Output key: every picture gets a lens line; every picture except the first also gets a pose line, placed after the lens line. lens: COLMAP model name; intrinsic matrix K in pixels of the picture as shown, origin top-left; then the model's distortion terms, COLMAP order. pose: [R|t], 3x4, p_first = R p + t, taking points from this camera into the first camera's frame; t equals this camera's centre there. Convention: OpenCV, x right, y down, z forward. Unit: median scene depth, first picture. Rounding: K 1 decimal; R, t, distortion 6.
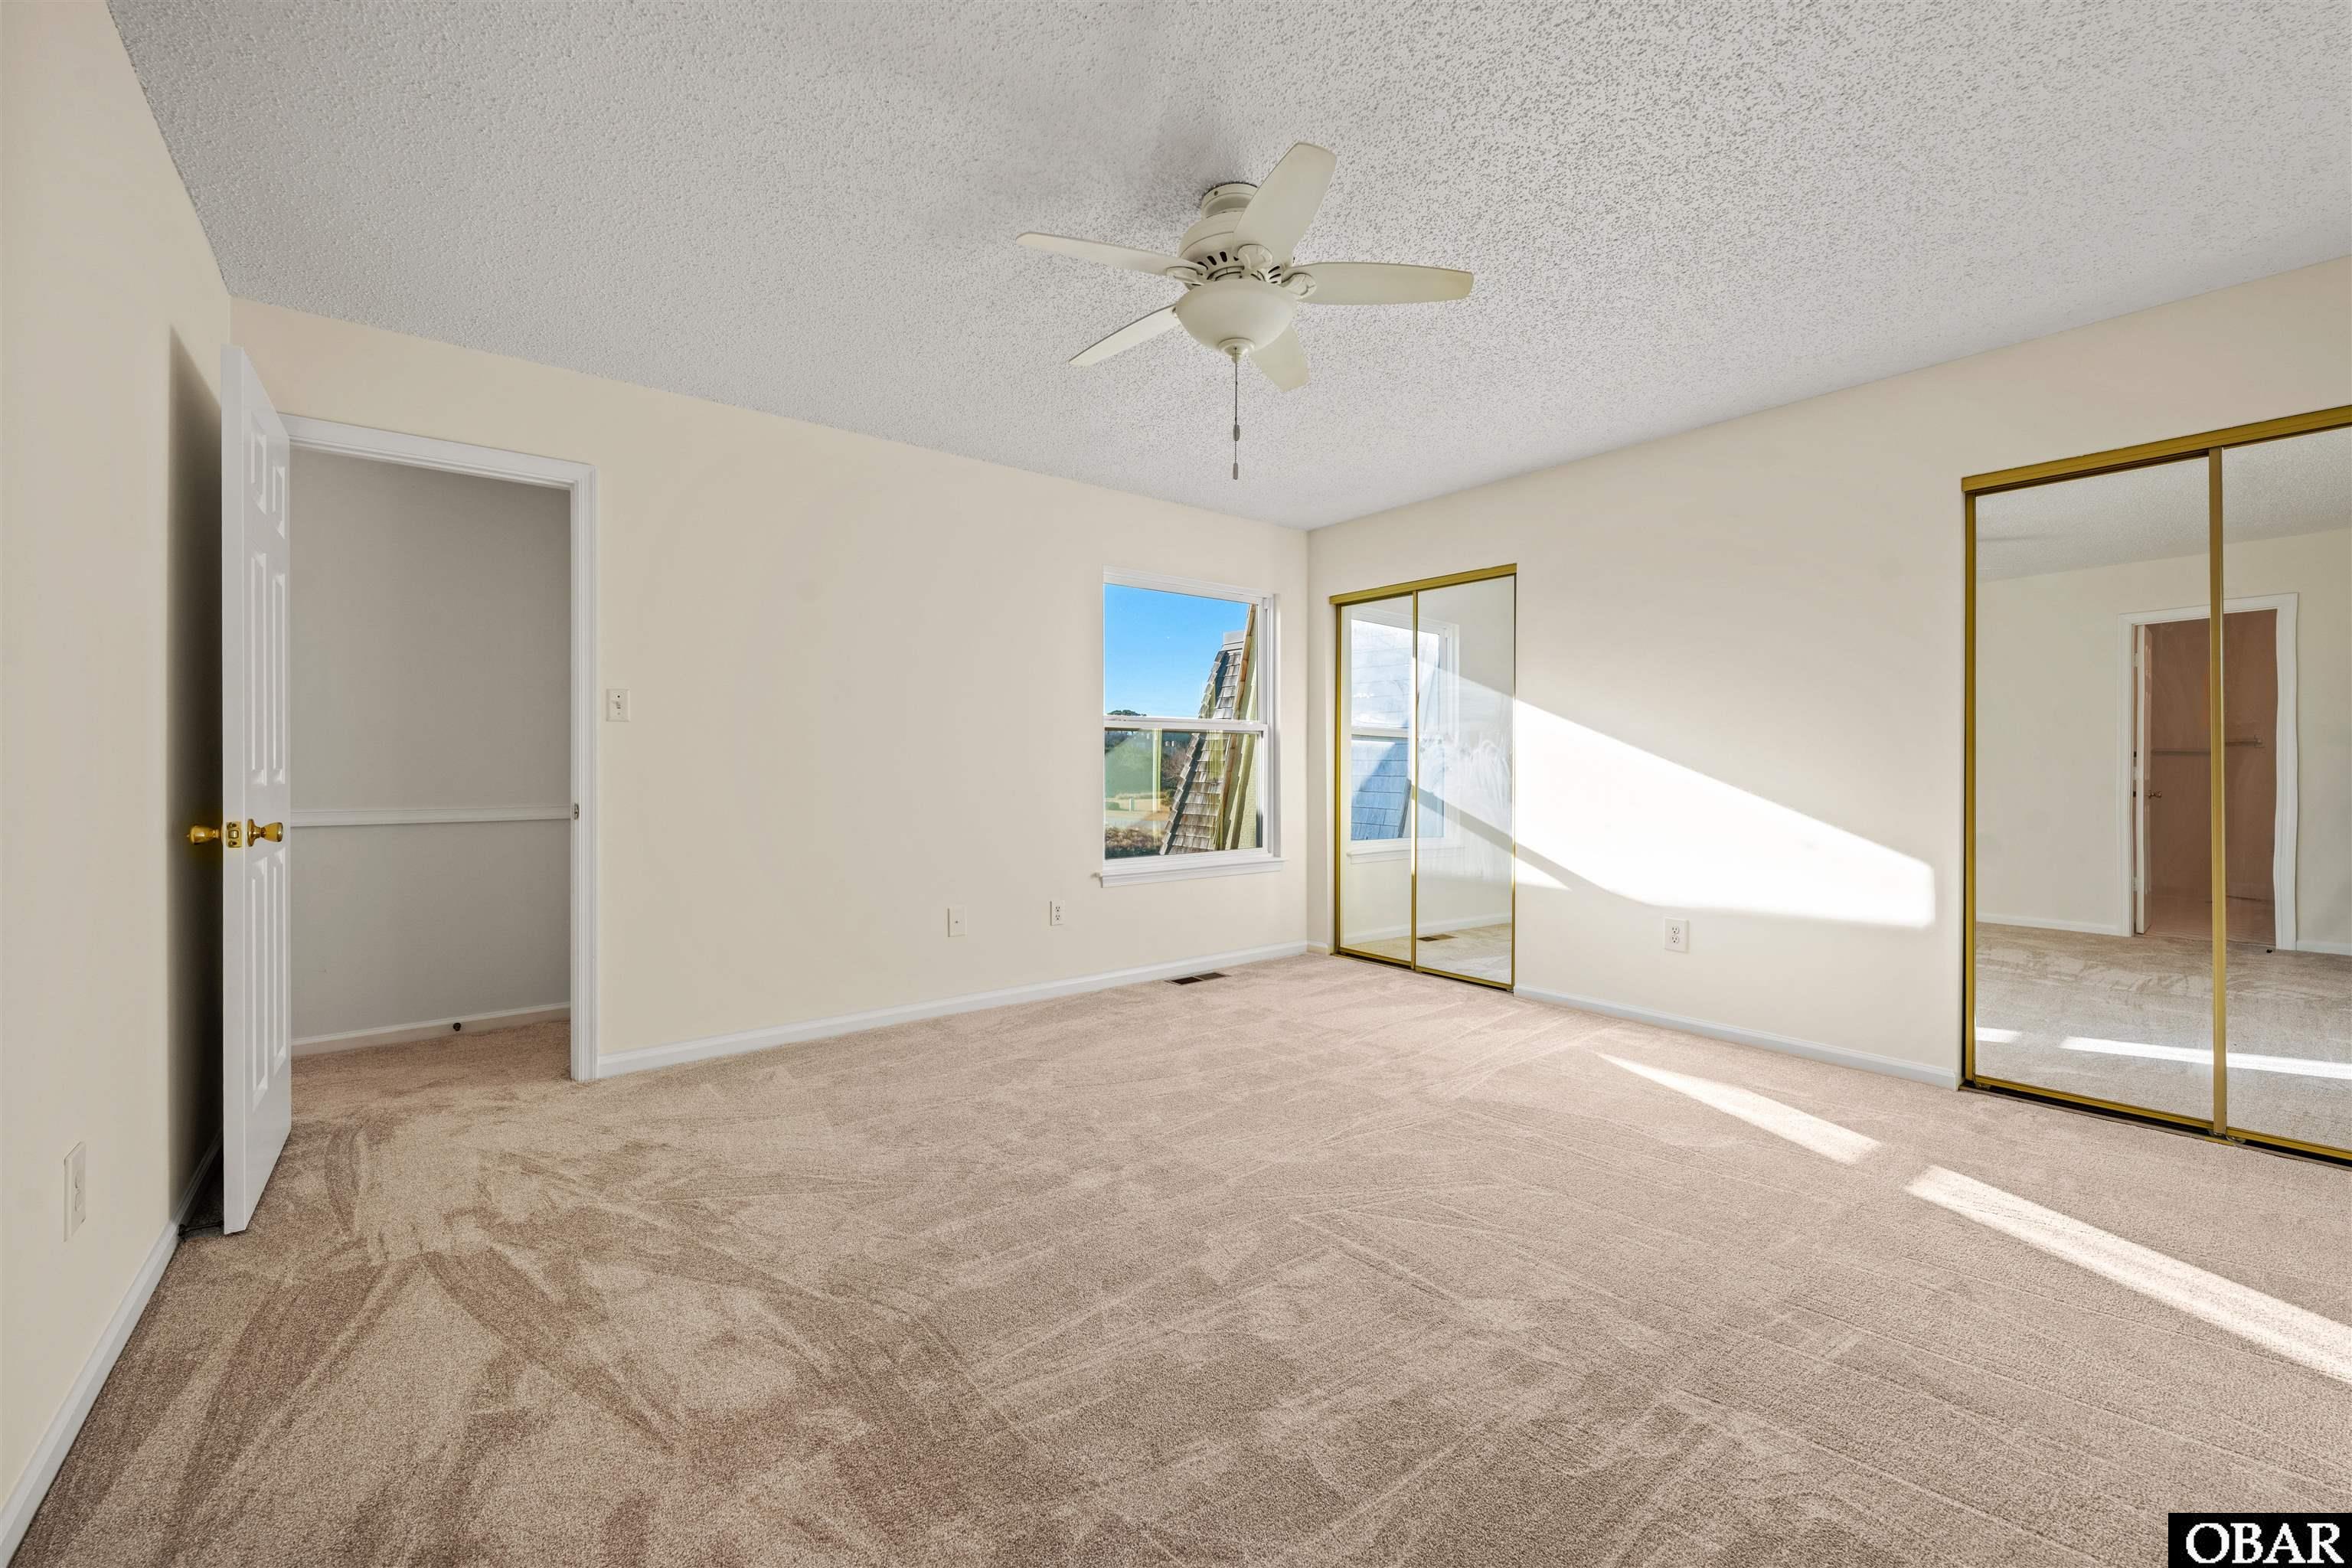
lens RADIAL K [[929.1, 0, 1175.0], [0, 929.1, 770.5], [0, 0, 1]] dist [-0.002151, -0.000132]
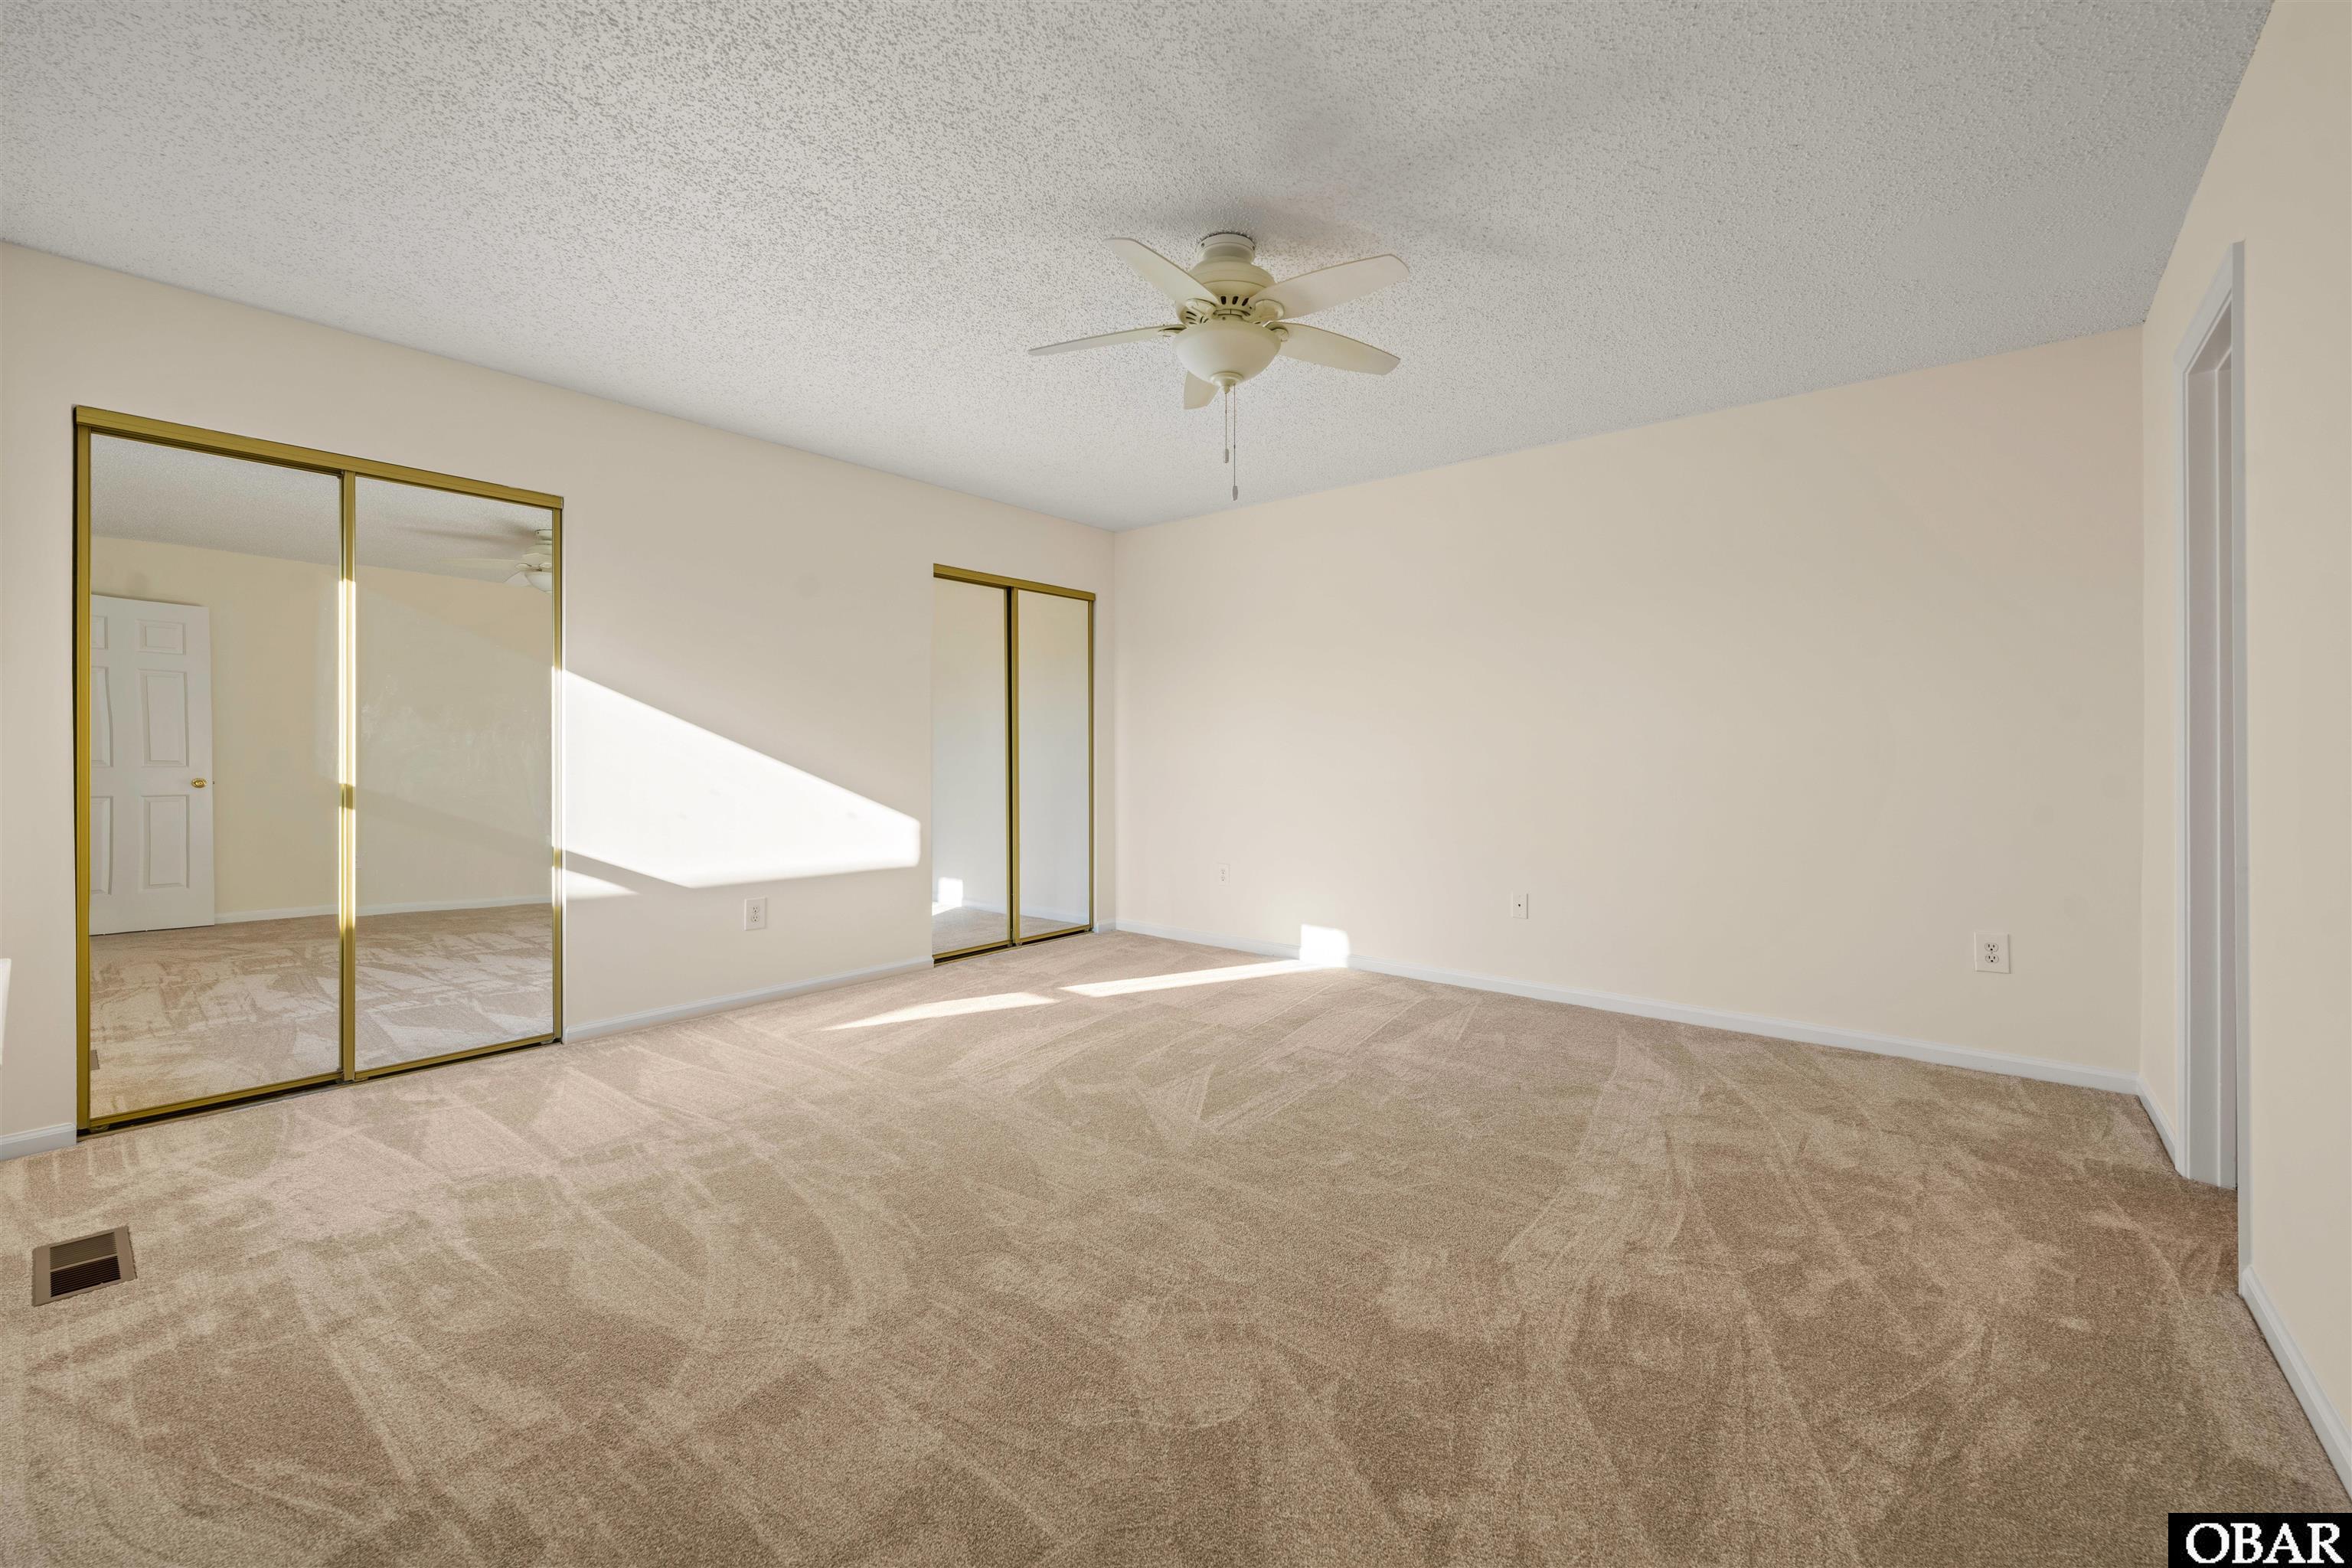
lens RADIAL K [[929.1, 0, 1175.0], [0, 929.1, 770.5], [0, 0, 1]] dist [-0.002151, -0.000132]
pose [[-0.187539, -0.013635, 0.982163, -0.502509], [0.003368, 0.999889, 0.014524, 0.002241], [-0.982251, 0.006032, -0.187472, 0.641220]]
